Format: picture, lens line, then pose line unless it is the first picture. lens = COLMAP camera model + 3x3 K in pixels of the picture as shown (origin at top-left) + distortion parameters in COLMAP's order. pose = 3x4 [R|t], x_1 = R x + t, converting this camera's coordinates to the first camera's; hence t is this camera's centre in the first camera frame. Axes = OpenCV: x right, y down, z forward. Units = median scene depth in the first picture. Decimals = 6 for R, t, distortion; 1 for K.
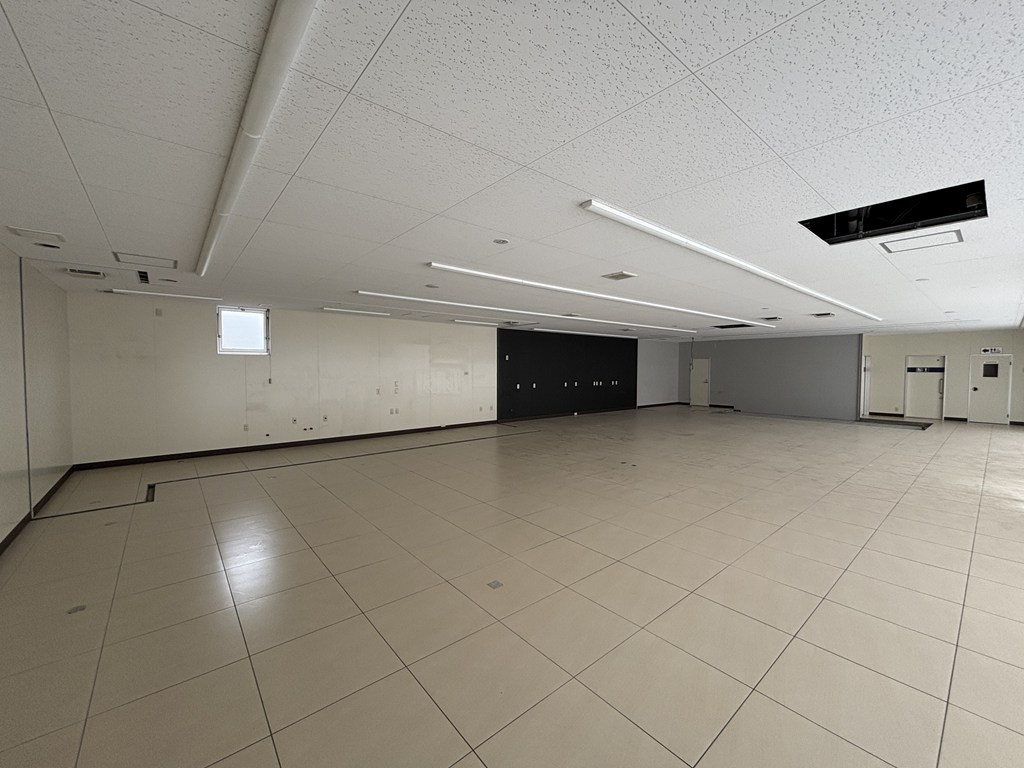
lens RADIAL K [[411.0, 0, 512.0], [0, 411.0, 384.0], [0, 0, 1]] dist [-0.000915, 0.000218]
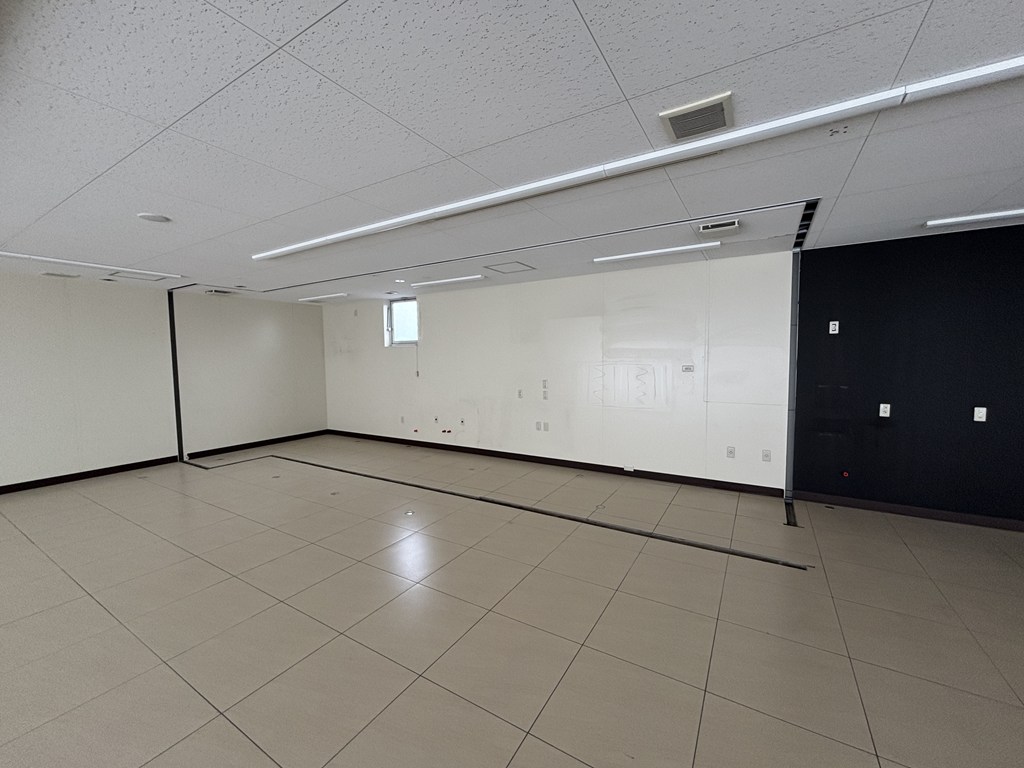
lens RADIAL K [[411.0, 0, 512.0], [0, 411.0, 384.0], [0, 0, 1]] dist [-0.000915, 0.000218]
pose [[0.314424, 0.060555, -0.947349, 0.288005], [-0.025487, 0.998142, 0.055342, -0.032350], [0.948941, 0.006744, 0.315383, 0.725017]]
